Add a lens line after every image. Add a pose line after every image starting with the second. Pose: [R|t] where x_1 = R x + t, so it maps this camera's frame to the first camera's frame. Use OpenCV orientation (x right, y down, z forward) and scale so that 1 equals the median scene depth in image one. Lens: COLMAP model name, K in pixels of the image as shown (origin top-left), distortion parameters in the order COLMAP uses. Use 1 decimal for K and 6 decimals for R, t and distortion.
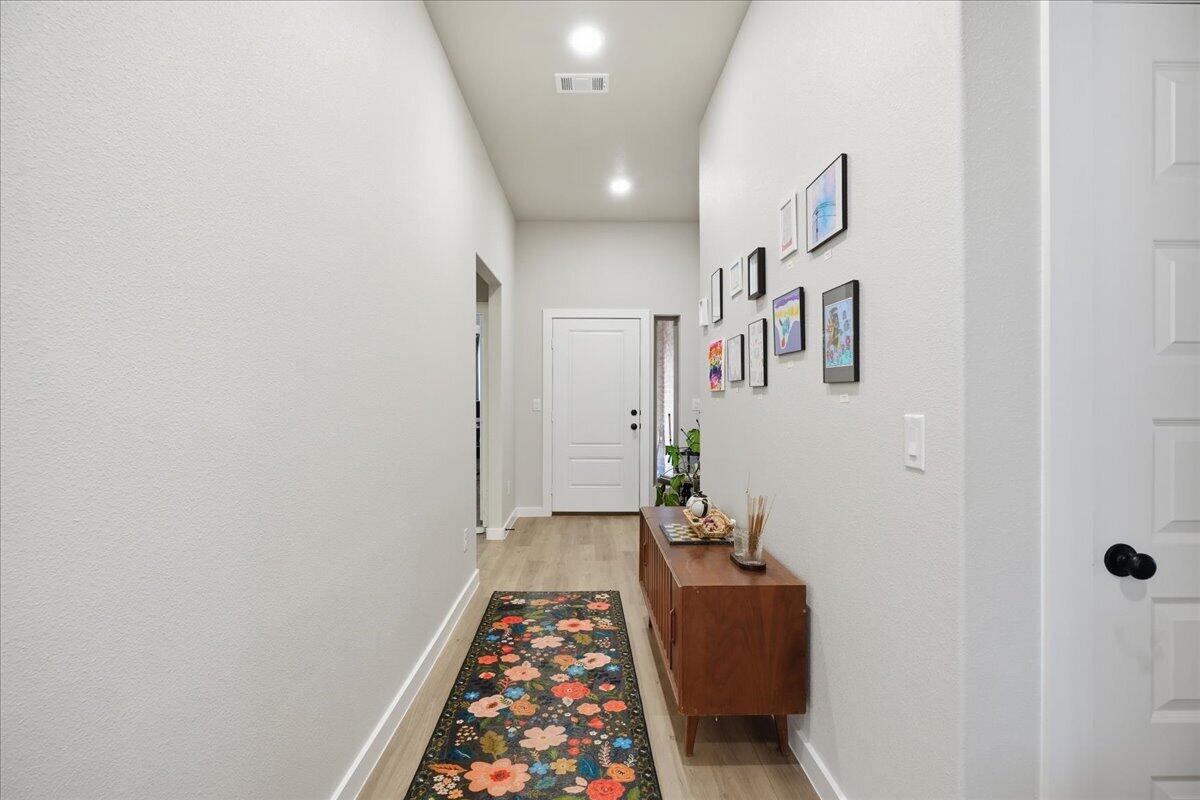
lens RADIAL K [[549.9, 0, 589.6], [0, 549.9, 397.6], [0, 0, 1]] dist [0.000275, 0.000478]
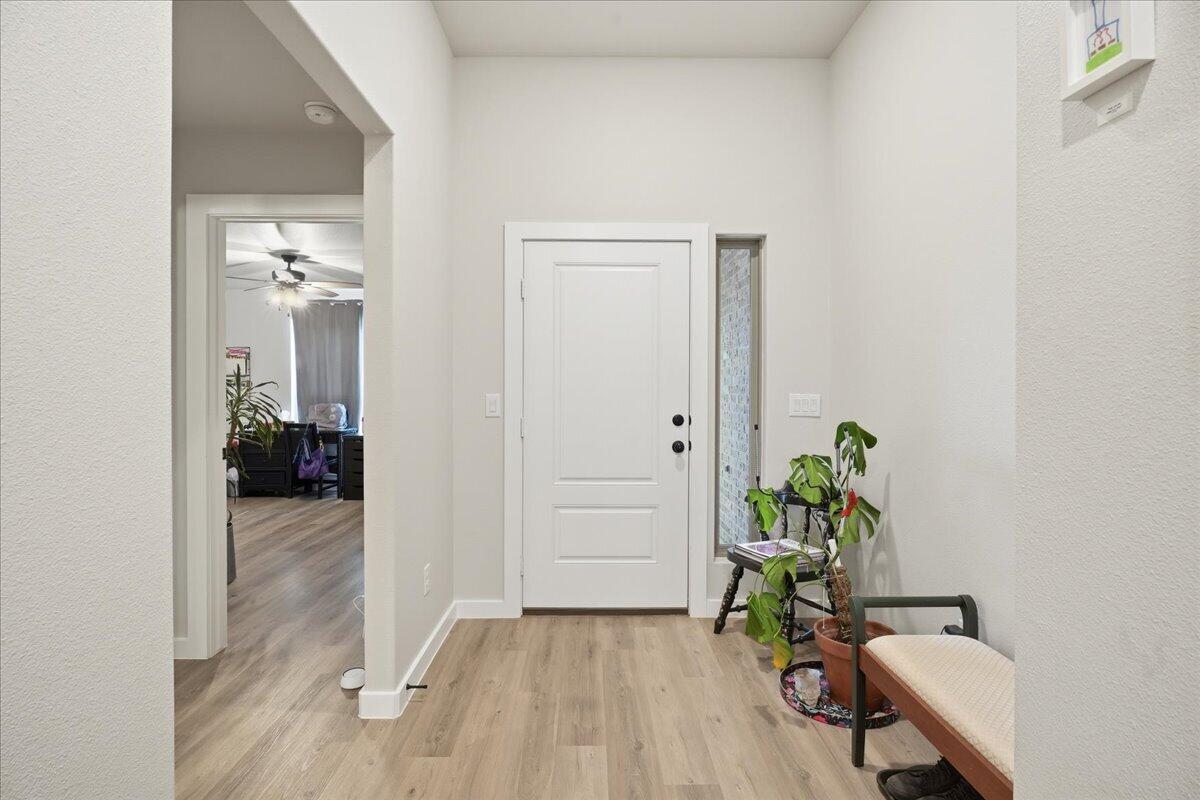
lens RADIAL K [[578.3, 0, 600.0], [0, 578.3, 400.0], [0, 0, 1]] dist [0.001384, 0.000689]
pose [[0.999918, 0.000936, 0.012741, -0.001487], [-0.001182, 0.999813, 0.019286, -0.002810], [-0.012720, -0.019300, 0.999733, 0.447640]]
